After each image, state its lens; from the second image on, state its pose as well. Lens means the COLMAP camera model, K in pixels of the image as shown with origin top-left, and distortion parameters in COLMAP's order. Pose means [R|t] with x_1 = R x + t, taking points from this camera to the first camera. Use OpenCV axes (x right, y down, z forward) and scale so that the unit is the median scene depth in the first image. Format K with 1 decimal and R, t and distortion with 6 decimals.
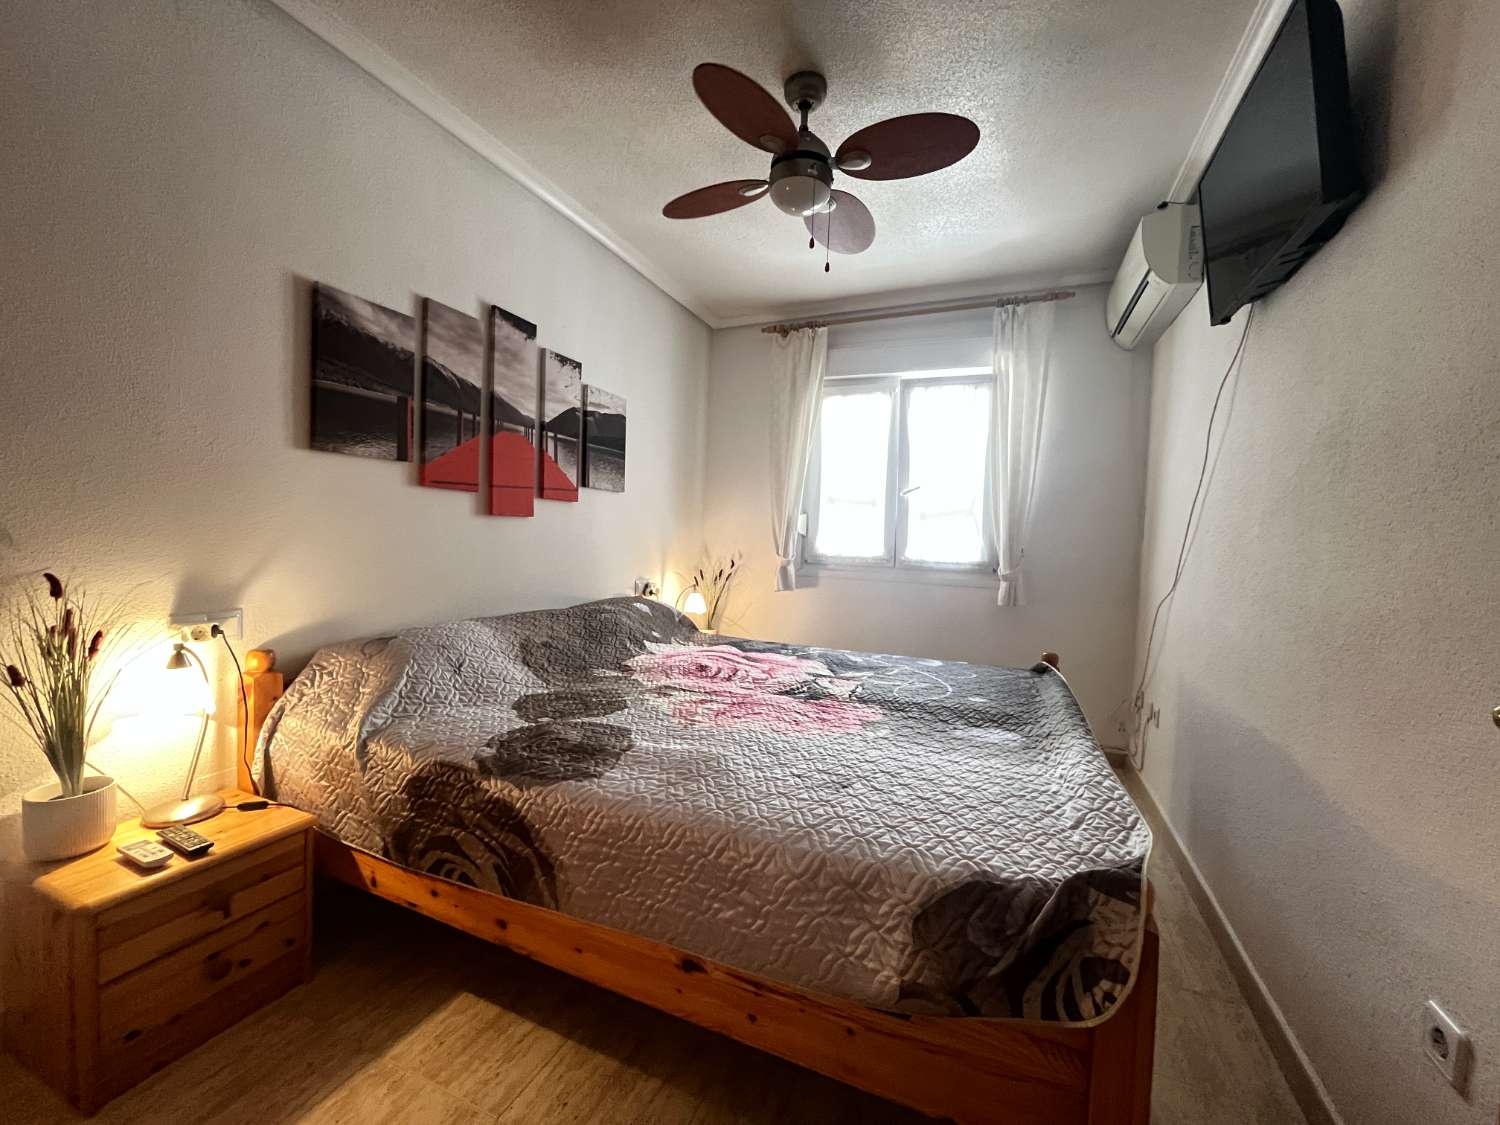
lens RADIAL K [[611.9, 0, 749.8], [0, 611.9, 560.5], [0, 0, 1]] dist [-0.002788, -0.000806]
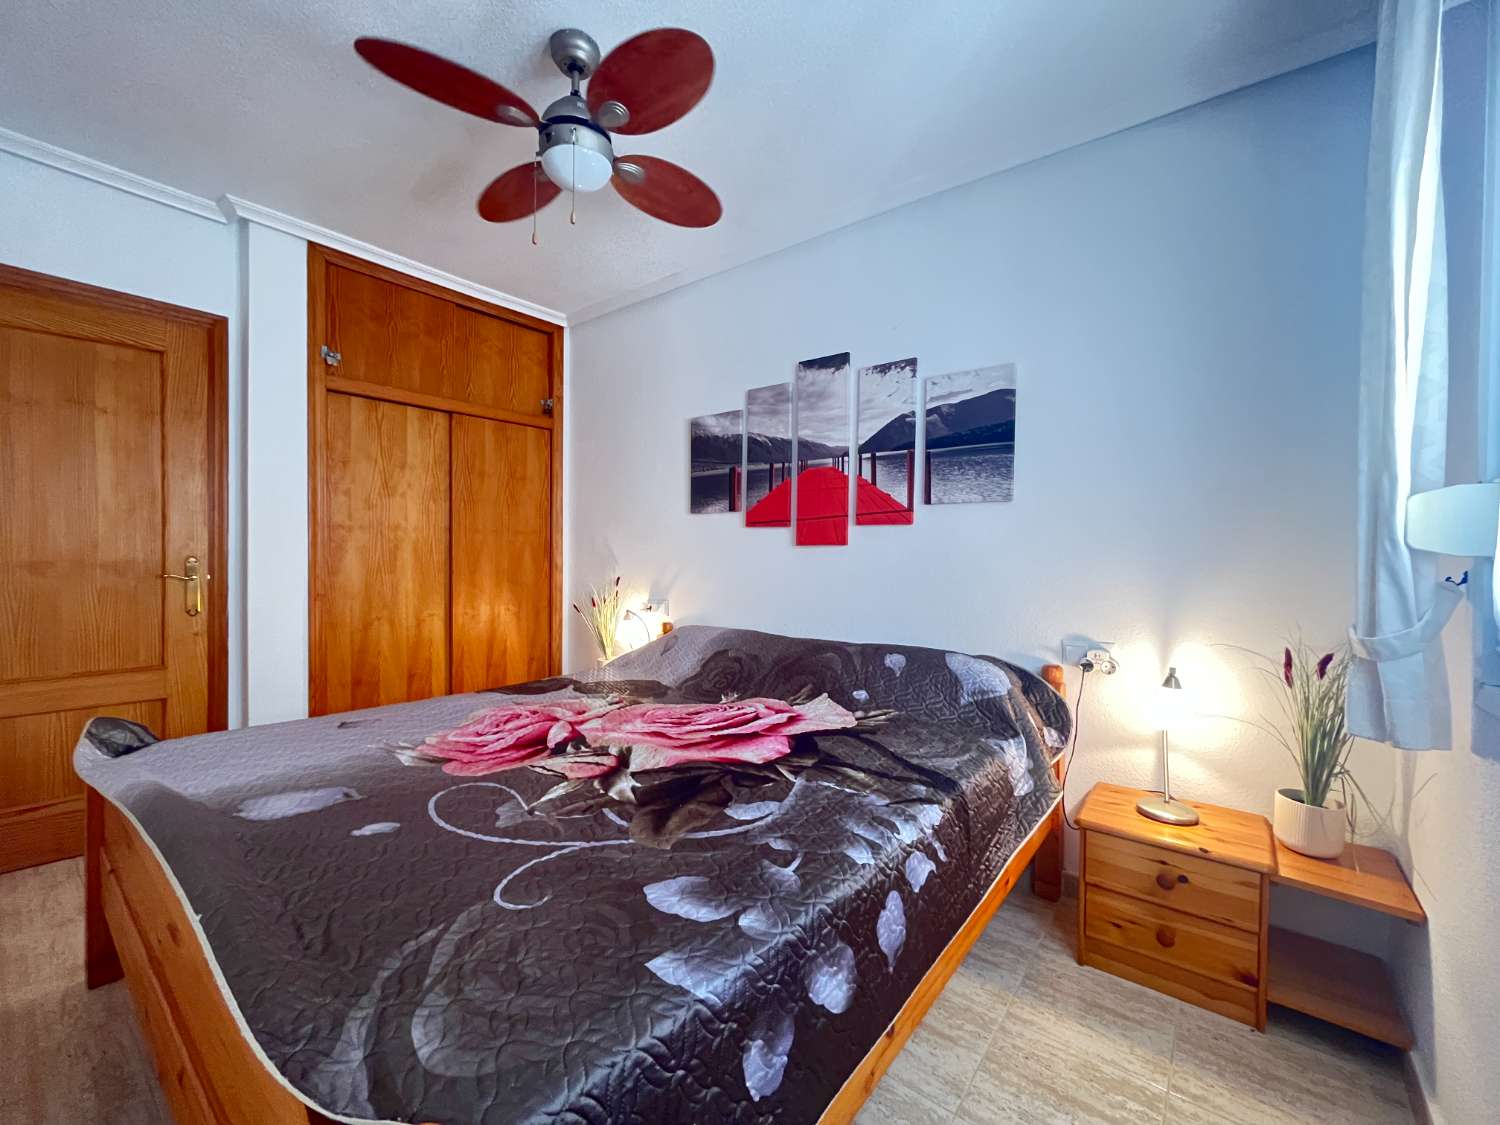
lens RADIAL K [[611.9, 0, 749.8], [0, 611.9, 560.5], [0, 0, 1]] dist [-0.002788, -0.000806]
pose [[-0.260907, -0.023760, -0.965071, 0.823226], [-0.058651, 0.998240, -0.008720, -0.037574], [0.963581, 0.054327, -0.261842, 1.444651]]
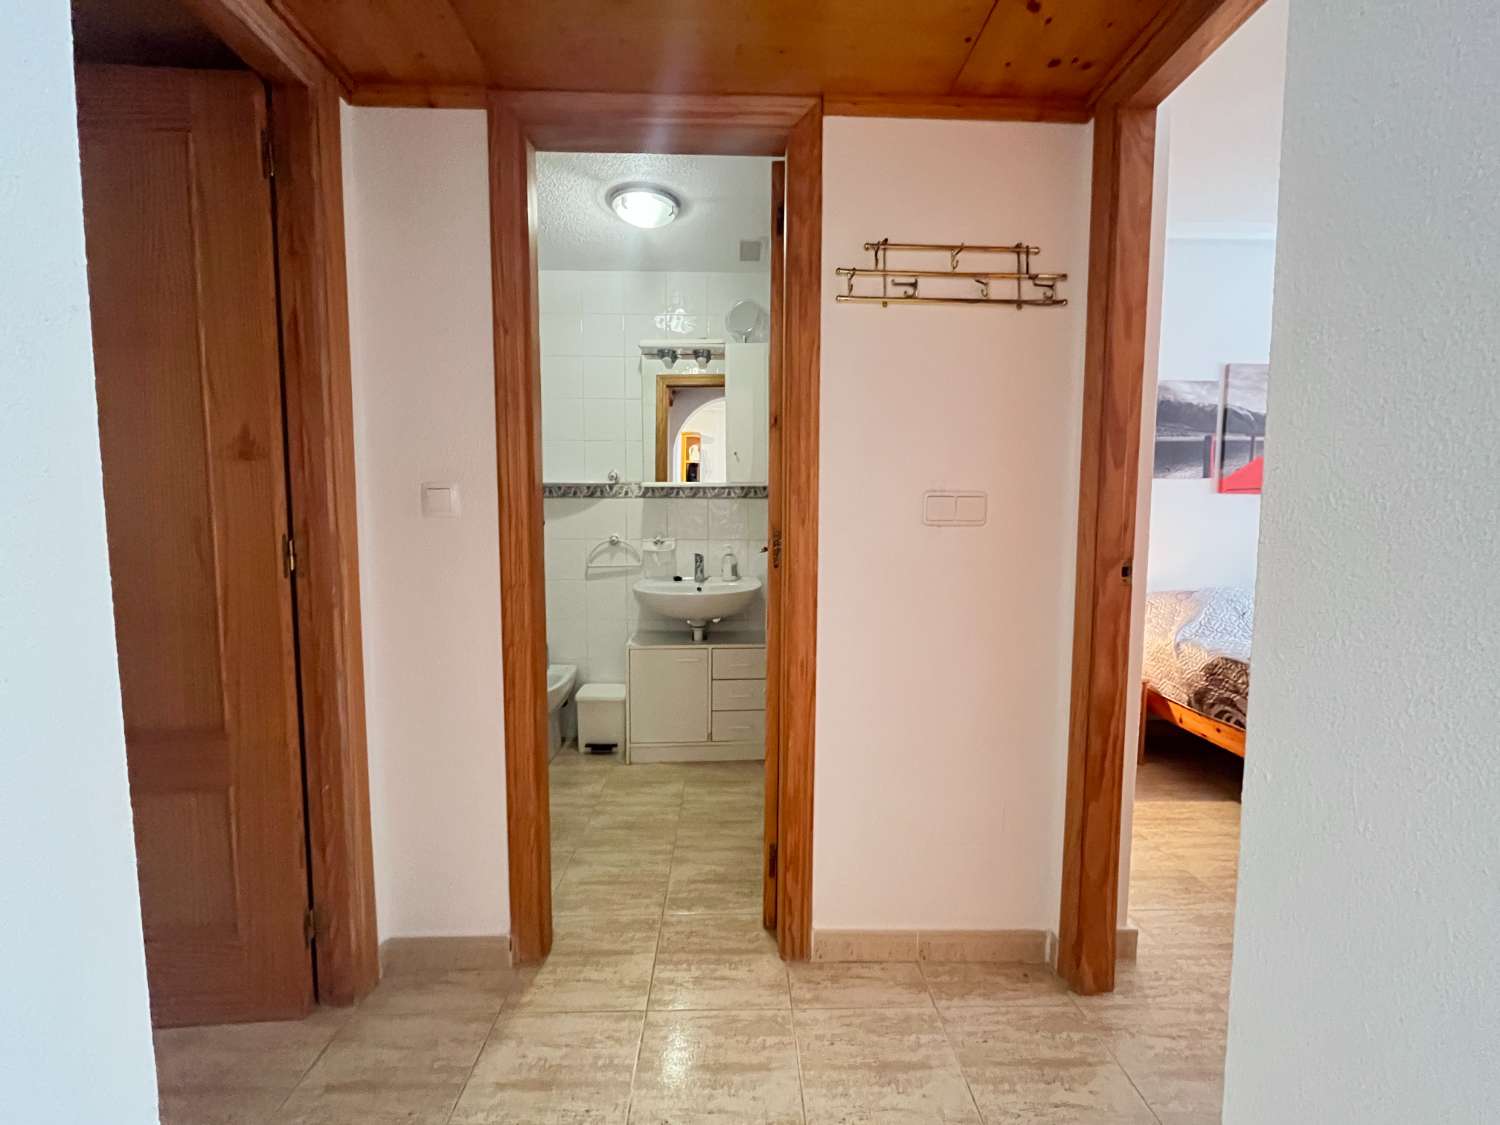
lens RADIAL K [[611.9, 0, 749.8], [0, 611.9, 560.5], [0, 0, 1]] dist [-0.002788, -0.000806]
pose [[0.416580, 0.032637, -0.908513, 0.346058], [-0.025696, 0.999379, 0.024118, 0.034038], [0.908736, 0.013298, 0.417160, -0.664946]]
